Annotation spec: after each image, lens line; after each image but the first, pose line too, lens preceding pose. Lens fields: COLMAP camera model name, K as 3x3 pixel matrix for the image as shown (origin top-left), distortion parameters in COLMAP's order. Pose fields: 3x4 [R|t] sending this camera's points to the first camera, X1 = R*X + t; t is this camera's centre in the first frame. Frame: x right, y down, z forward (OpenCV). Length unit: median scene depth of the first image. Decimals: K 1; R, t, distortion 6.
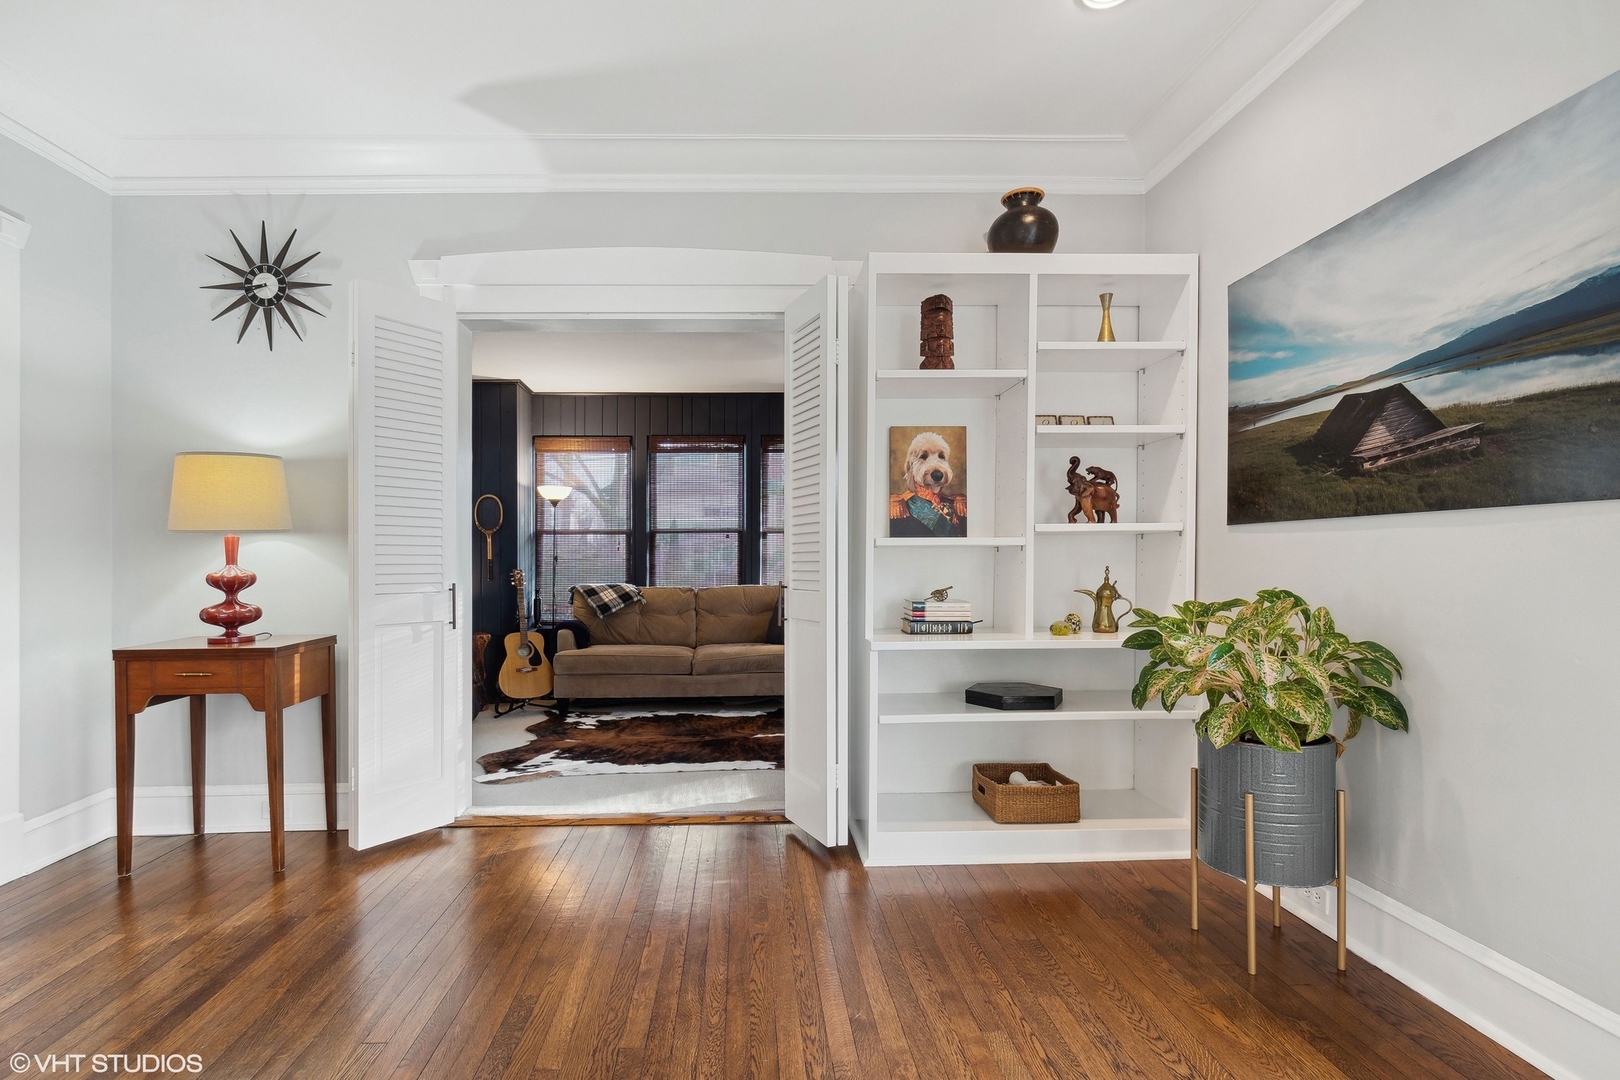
lens RADIAL K [[785.9, 0, 755.7], [0, 785.9, 598.1], [0, 0, 1]] dist [-0.001031, -0.000198]
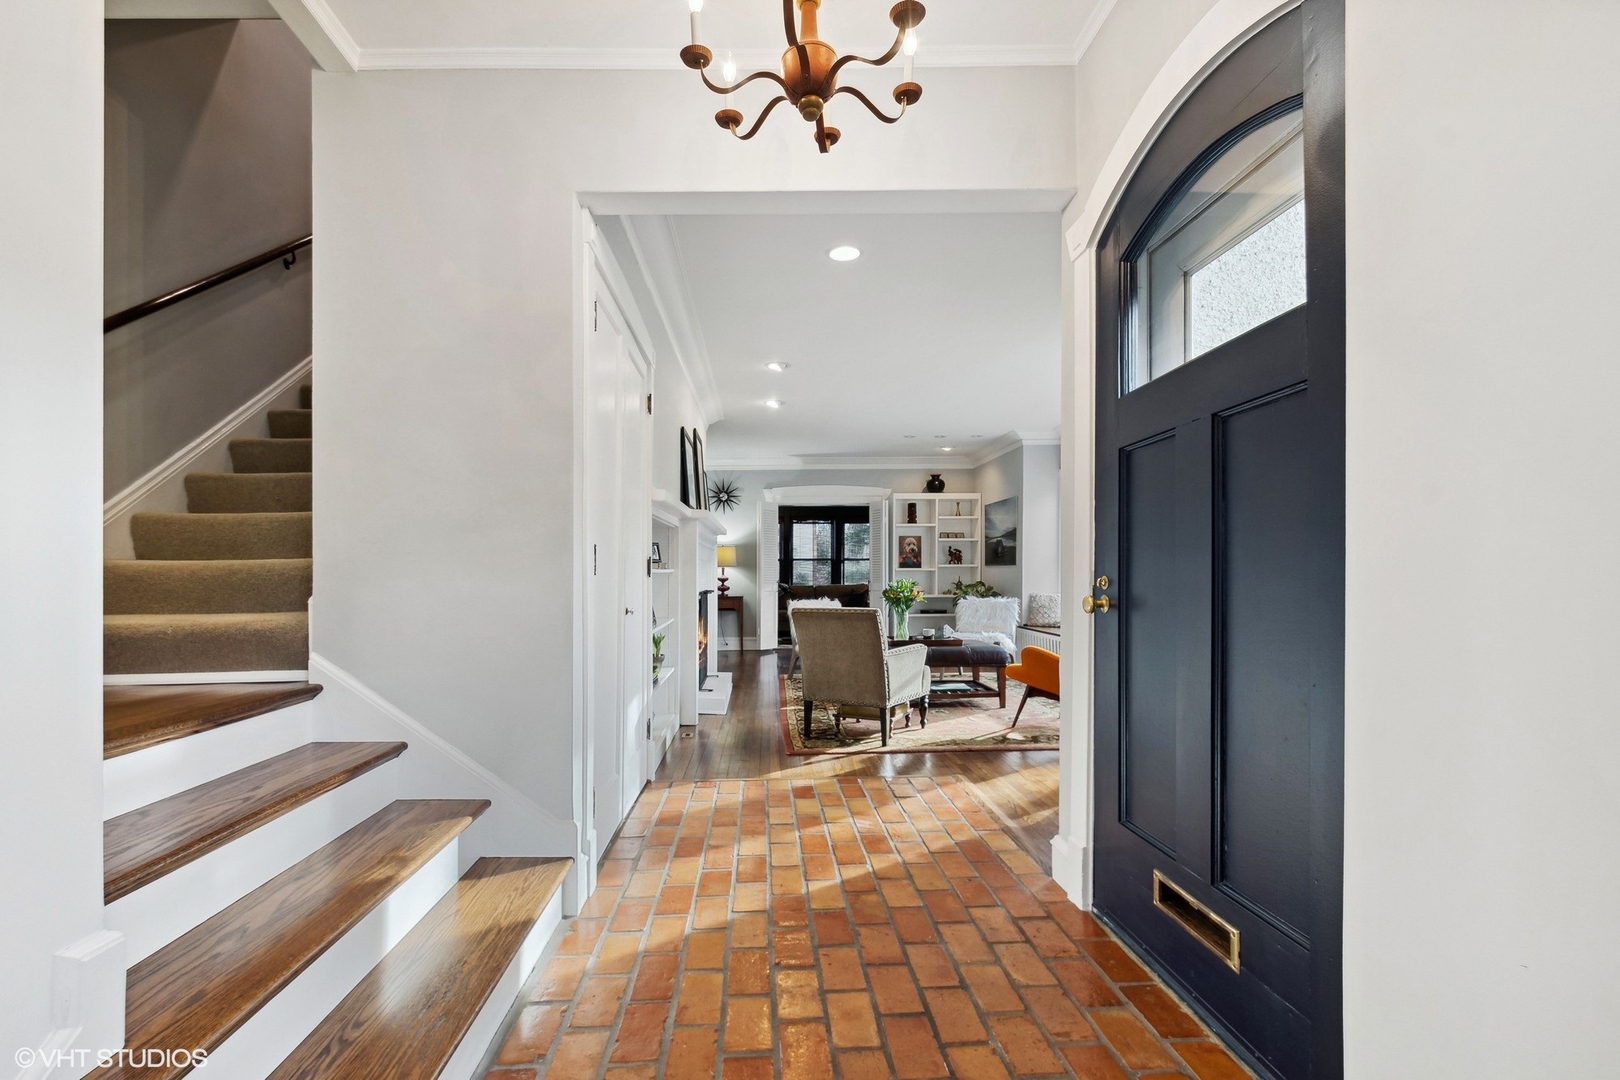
lens RADIAL K [[717.0, 0, 774.5], [0, 717.0, 589.9], [0, 0, 1]] dist [0.005001, 0.001574]
pose [[0.999900, 0.003867, -0.013587, -0.360584], [-0.004154, 0.999768, -0.021146, 0.095764], [0.013502, 0.021200, 0.999684, -2.318332]]
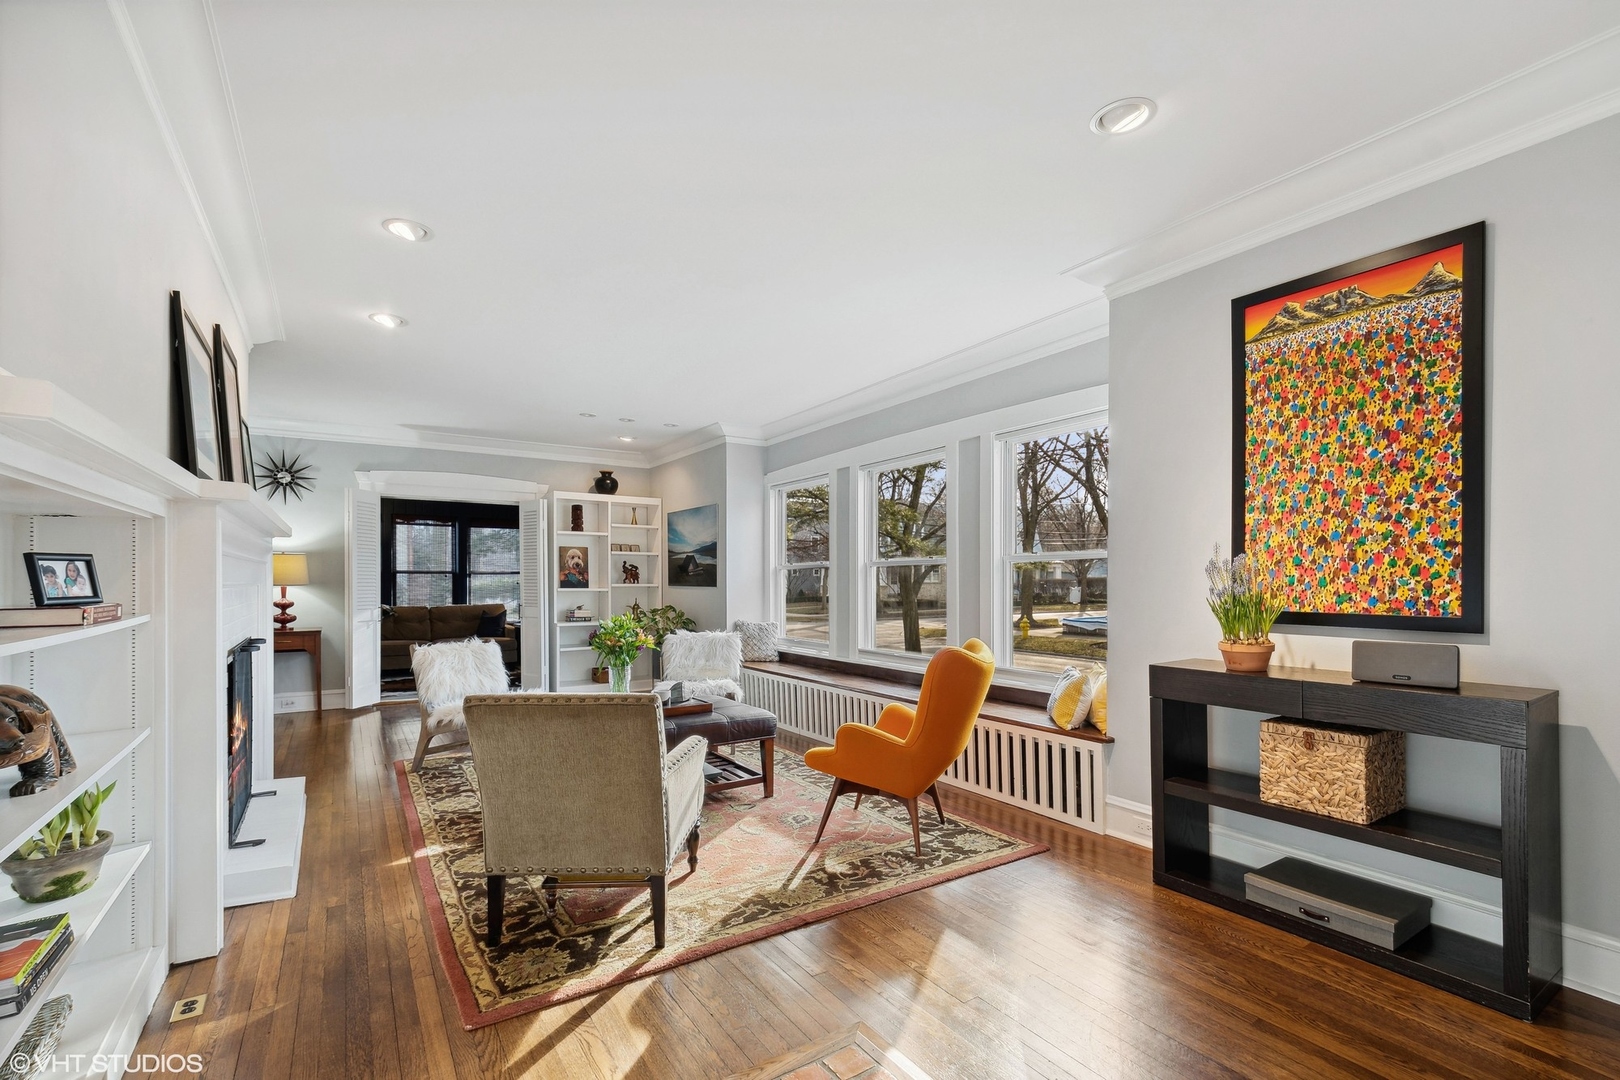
lens RADIAL K [[717.0, 0, 786.8], [0, 717.0, 598.7], [0, 0, 1]] dist [0.005001, 0.001574]
pose [[0.863793, -0.001523, 0.503844, -0.426458], [0.013461, 0.999708, -0.020057, 0.024324], [-0.503666, 0.024107, 0.863562, -1.631262]]
